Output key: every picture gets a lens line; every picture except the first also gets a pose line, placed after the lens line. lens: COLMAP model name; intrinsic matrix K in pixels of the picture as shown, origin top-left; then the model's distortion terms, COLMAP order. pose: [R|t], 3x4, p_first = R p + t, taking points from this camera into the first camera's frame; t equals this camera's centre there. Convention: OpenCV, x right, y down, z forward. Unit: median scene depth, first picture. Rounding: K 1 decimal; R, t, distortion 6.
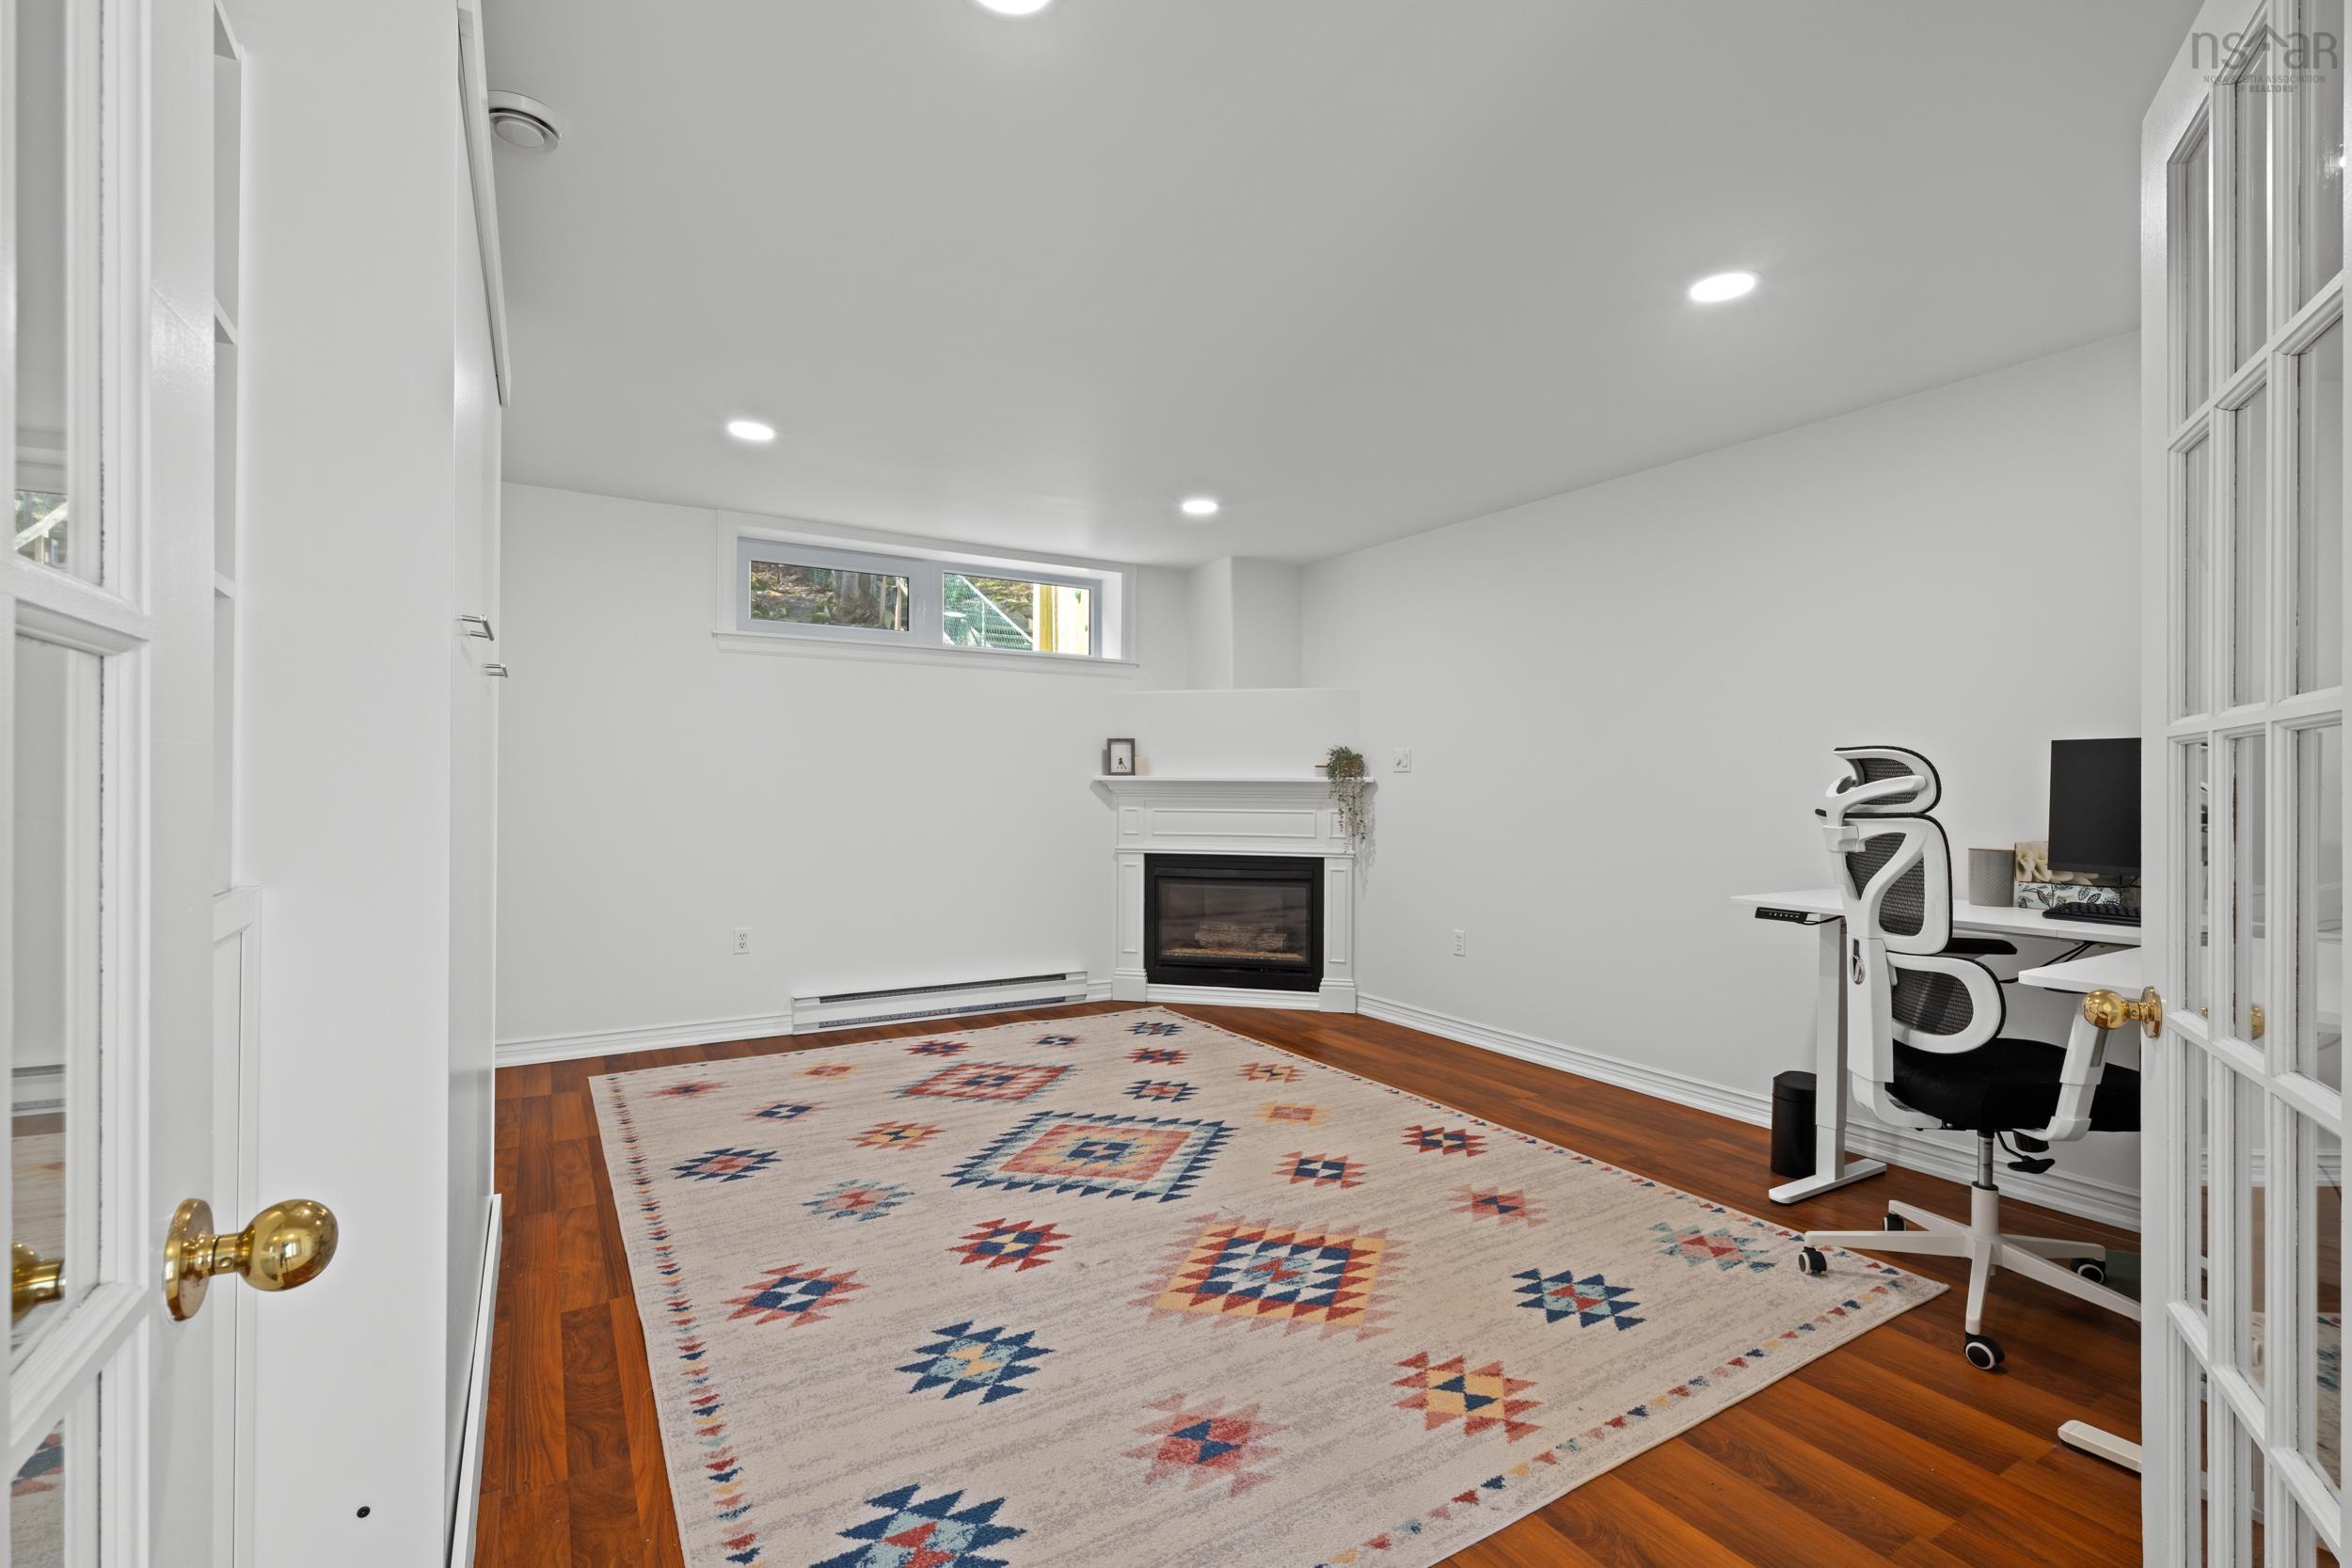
lens RADIAL K [[1052.0, 0, 1178.0], [0, 1052.0, 782.9], [0, 0, 1]] dist [-0.000740, -0.000732]
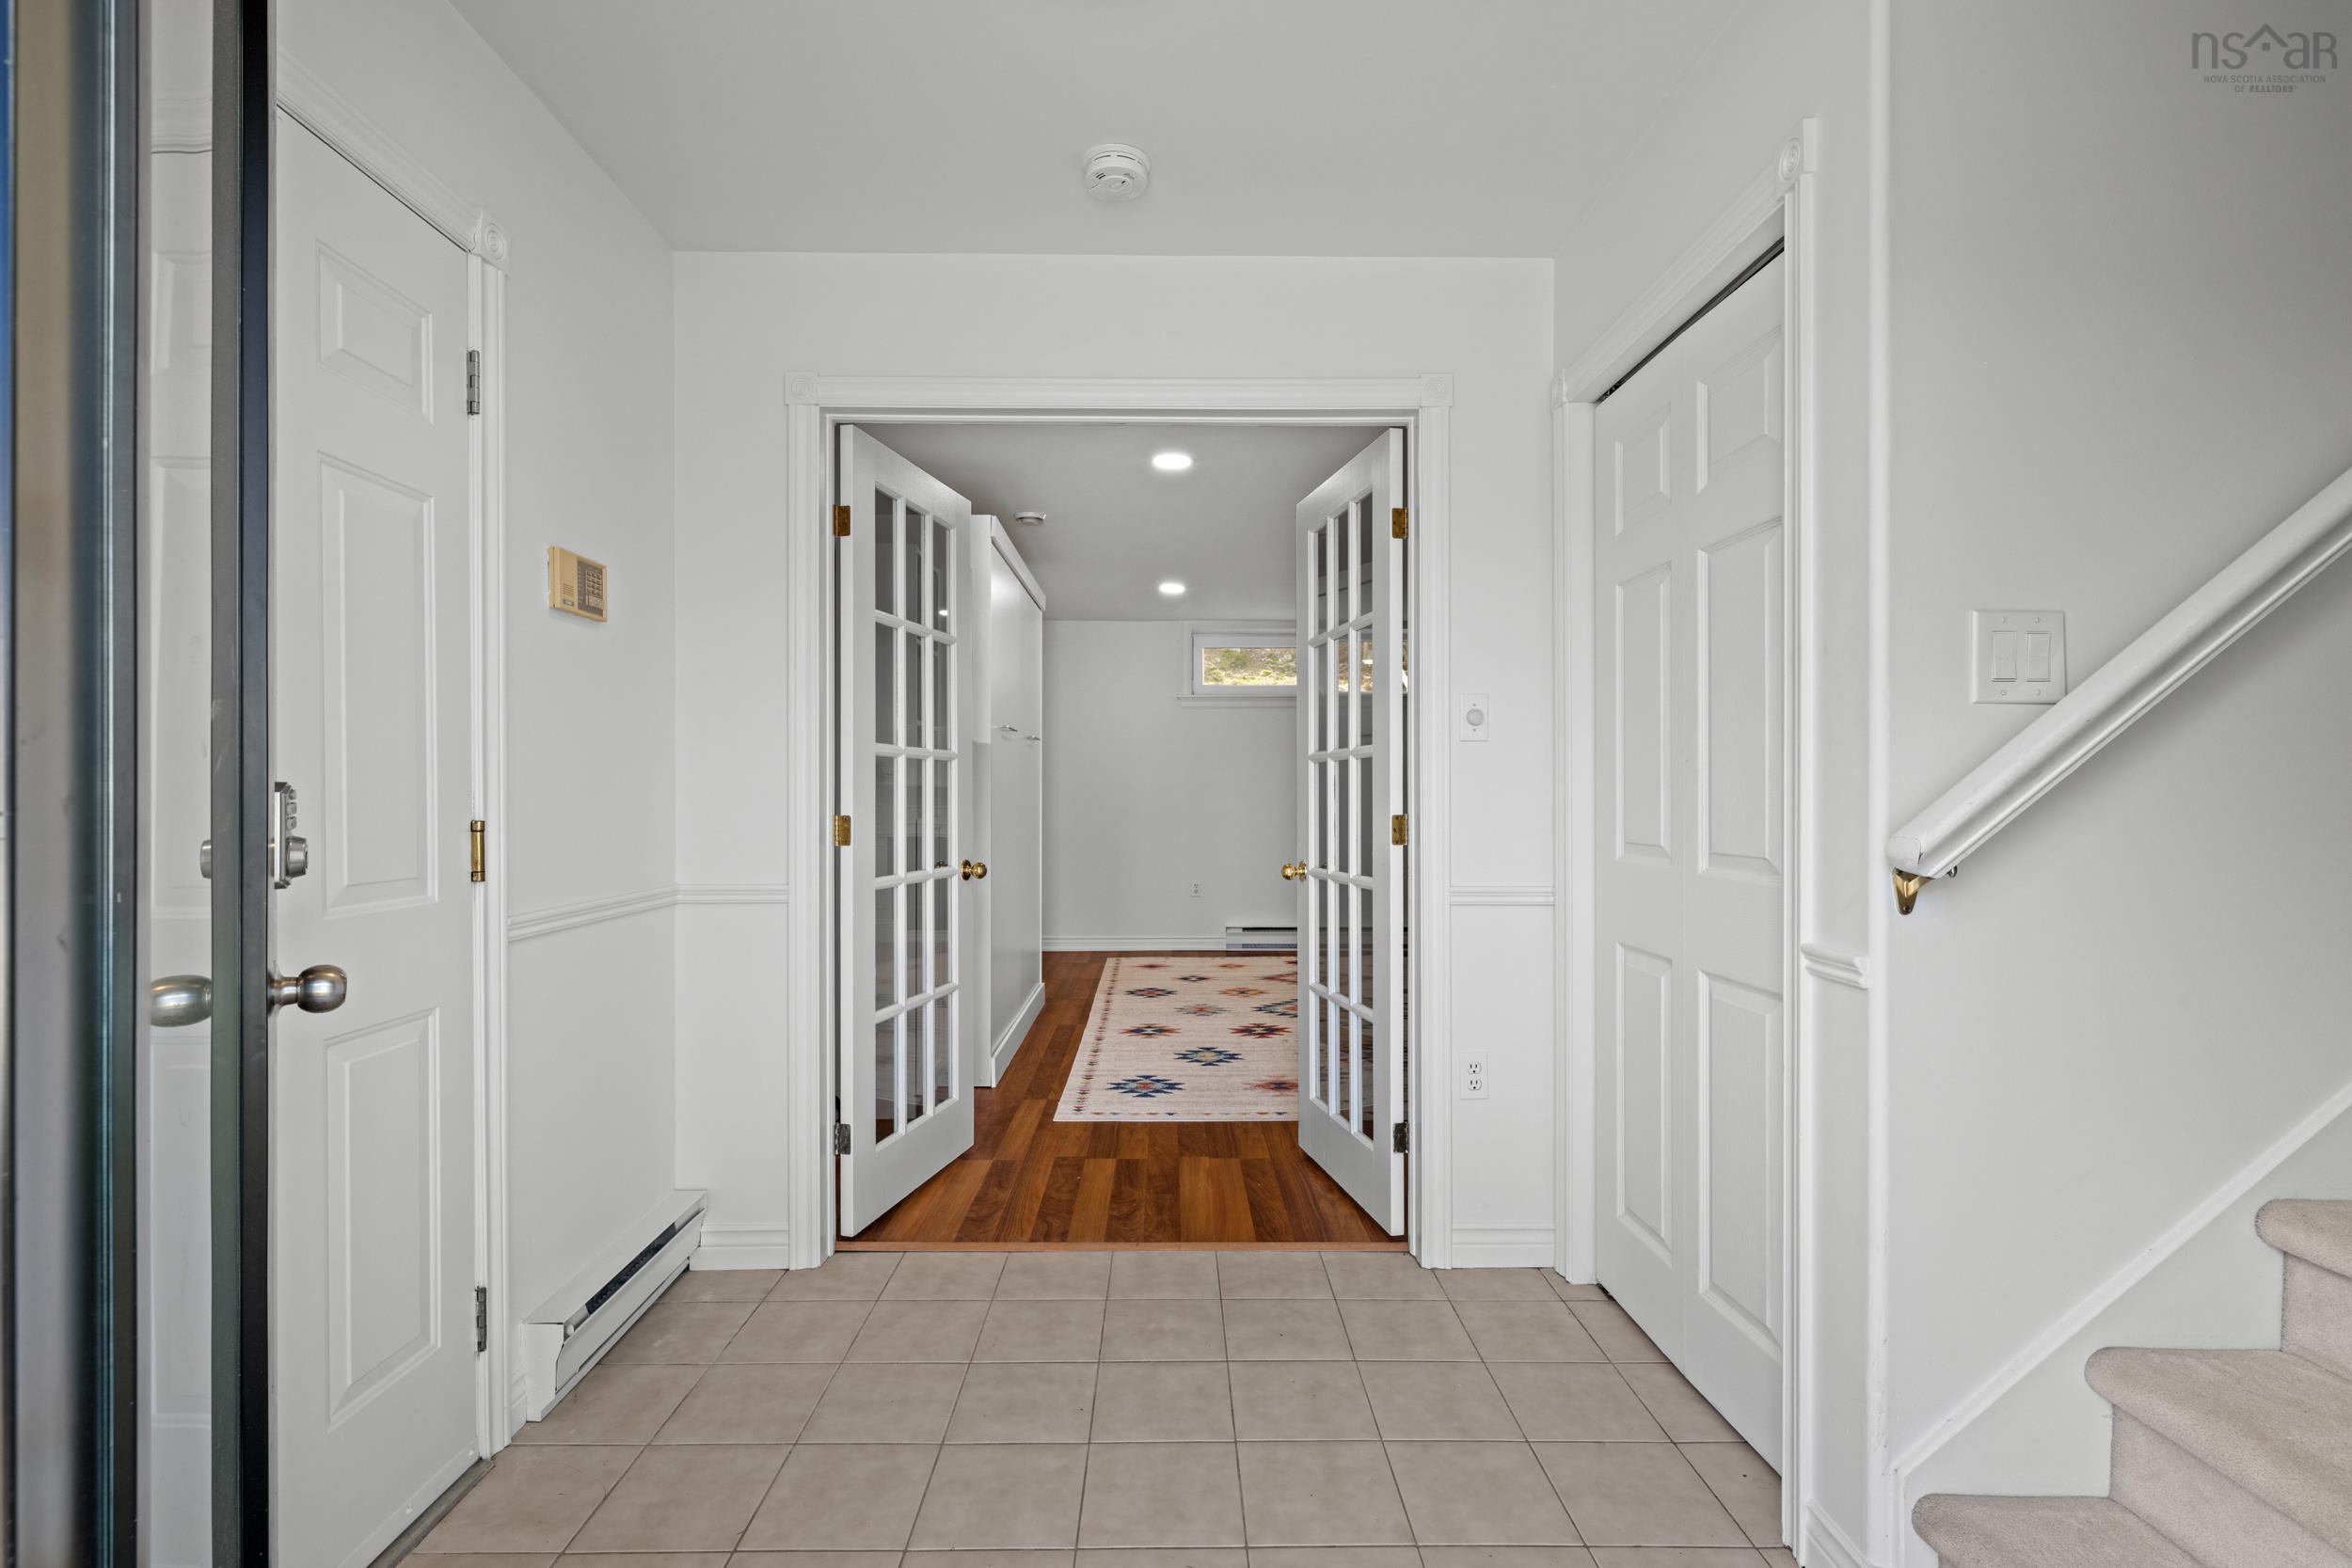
lens RADIAL K [[1052.0, 0, 1174.8], [0, 1052.0, 791.1], [0, 0, 1]] dist [-0.000740, -0.000732]
pose [[0.859913, 0.000953, -0.510439, 0.505329], [-0.004138, 0.999978, -0.005105, 0.018937], [0.510423, 0.006502, 0.859899, -0.519475]]
